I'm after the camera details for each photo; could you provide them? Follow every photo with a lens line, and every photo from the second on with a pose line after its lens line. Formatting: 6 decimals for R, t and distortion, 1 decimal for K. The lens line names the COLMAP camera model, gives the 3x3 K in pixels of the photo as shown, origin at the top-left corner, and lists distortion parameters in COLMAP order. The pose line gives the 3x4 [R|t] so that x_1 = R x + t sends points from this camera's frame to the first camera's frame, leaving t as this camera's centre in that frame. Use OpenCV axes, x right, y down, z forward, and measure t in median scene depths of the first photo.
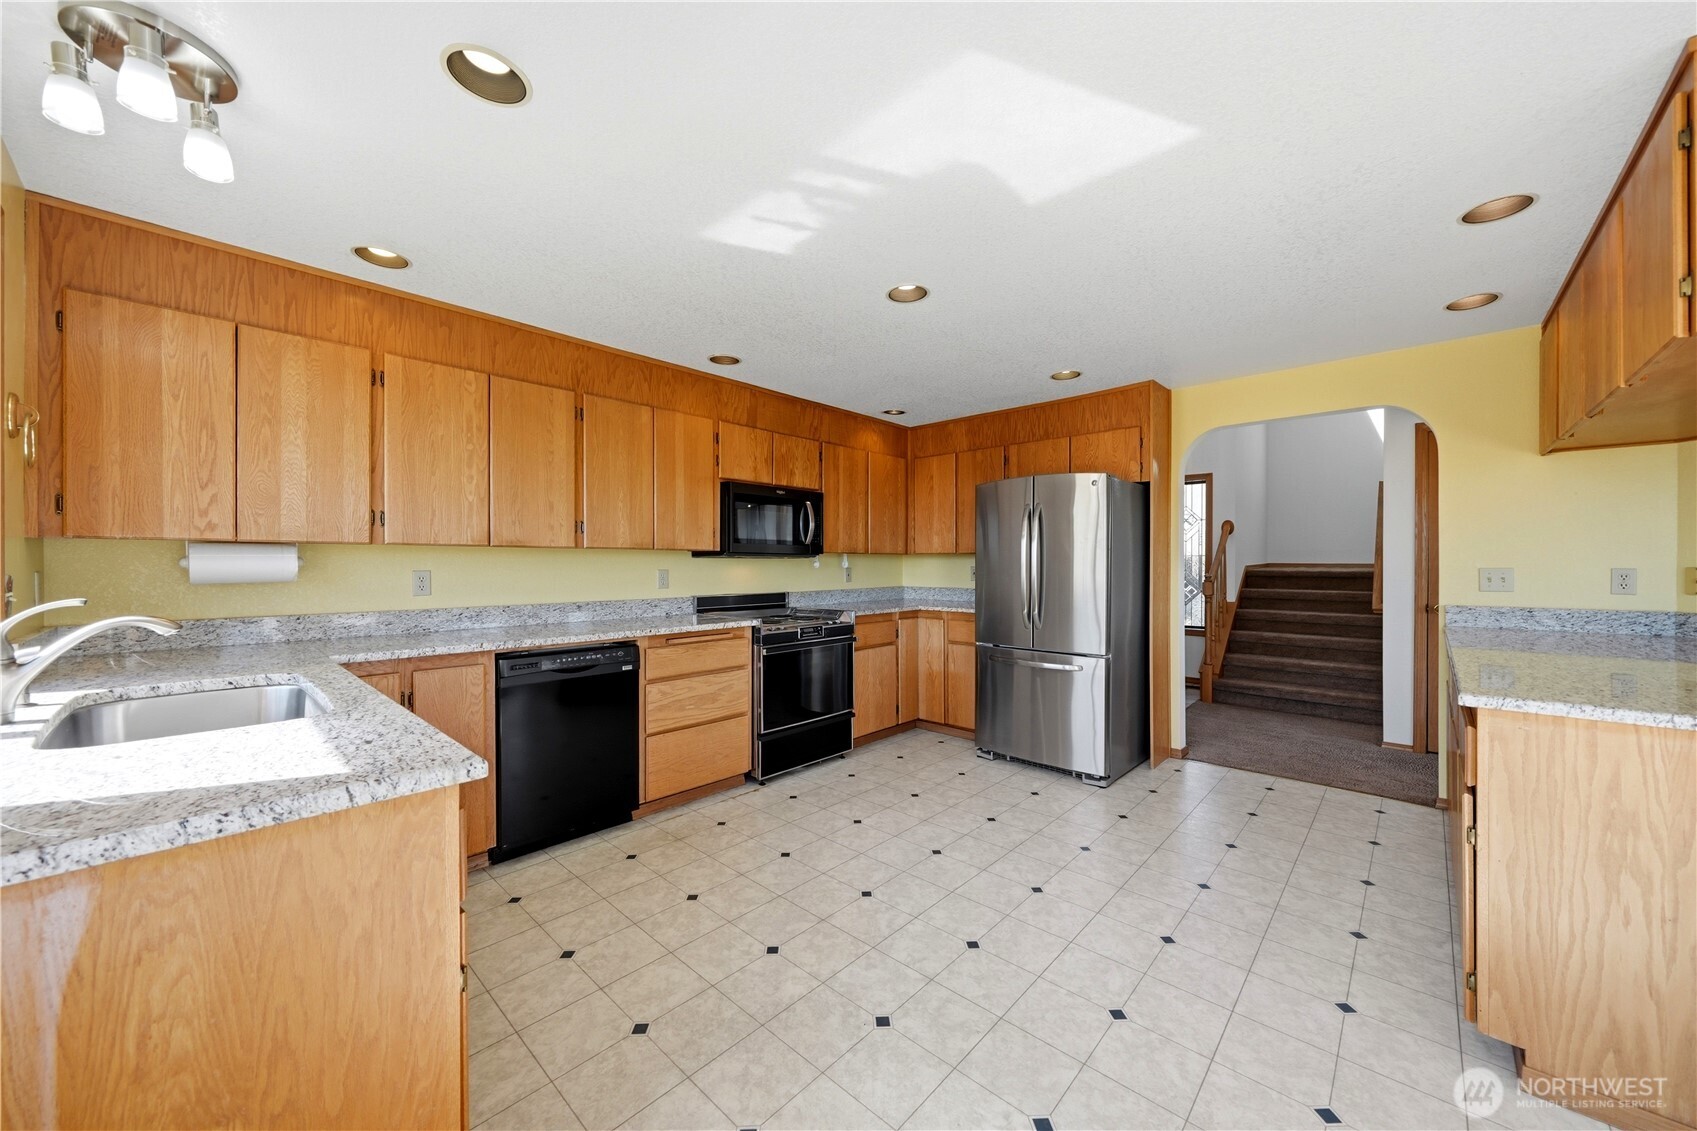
lens RADIAL K [[617.8, 0, 851.6], [0, 617.8, 567.9], [0, 0, 1]] dist [0.000650, 0.000055]
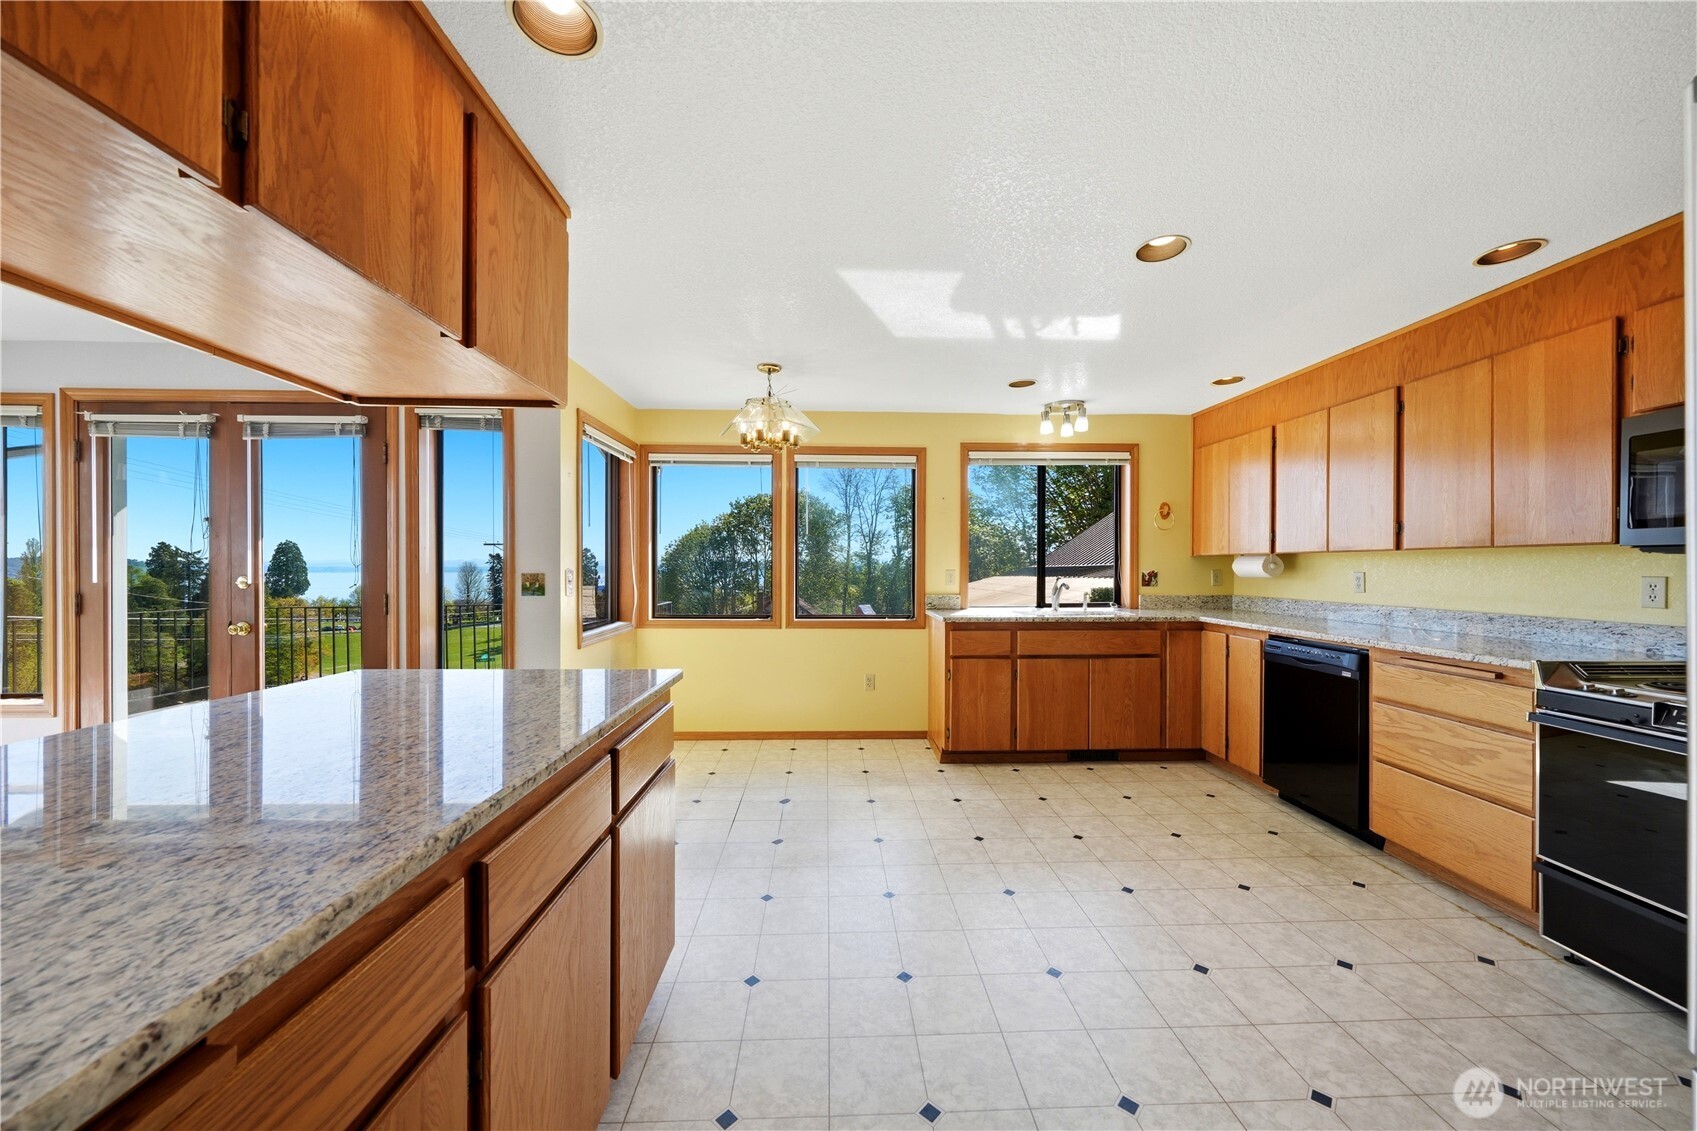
lens RADIAL K [[617.8, 0, 851.6], [0, 617.8, 567.9], [0, 0, 1]] dist [0.000650, 0.000055]
pose [[-0.706478, 0.003224, -0.707728, 0.825450], [-0.004077, 0.999954, 0.008626, -0.009192], [0.707724, 0.008980, -0.706432, 1.078429]]
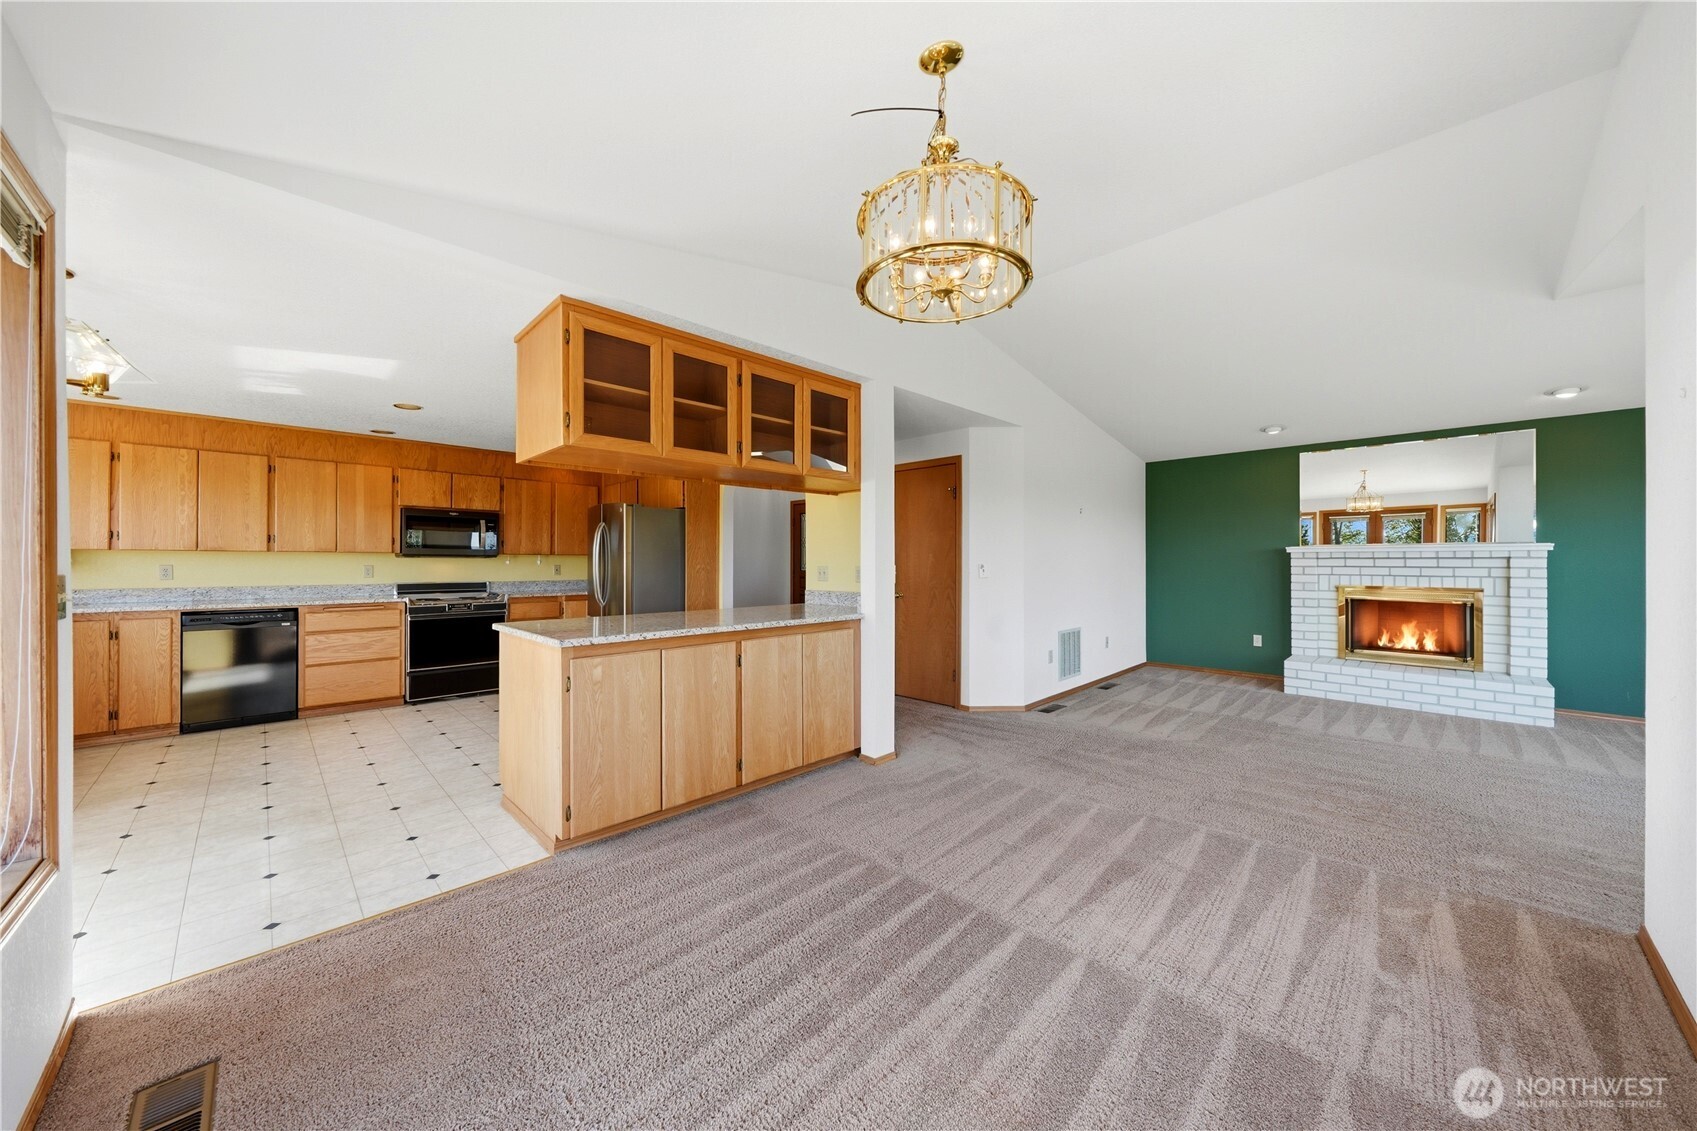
lens RADIAL K [[590.7, 0, 843.3], [0, 590.7, 563.4], [0, 0, 1]] dist [-0.000033, -0.000027]
pose [[0.998845, 0.003622, -0.047906, 1.148644], [-0.003865, 0.999980, -0.004996, 0.000814], [0.047887, 0.005175, 0.998839, -0.488667]]
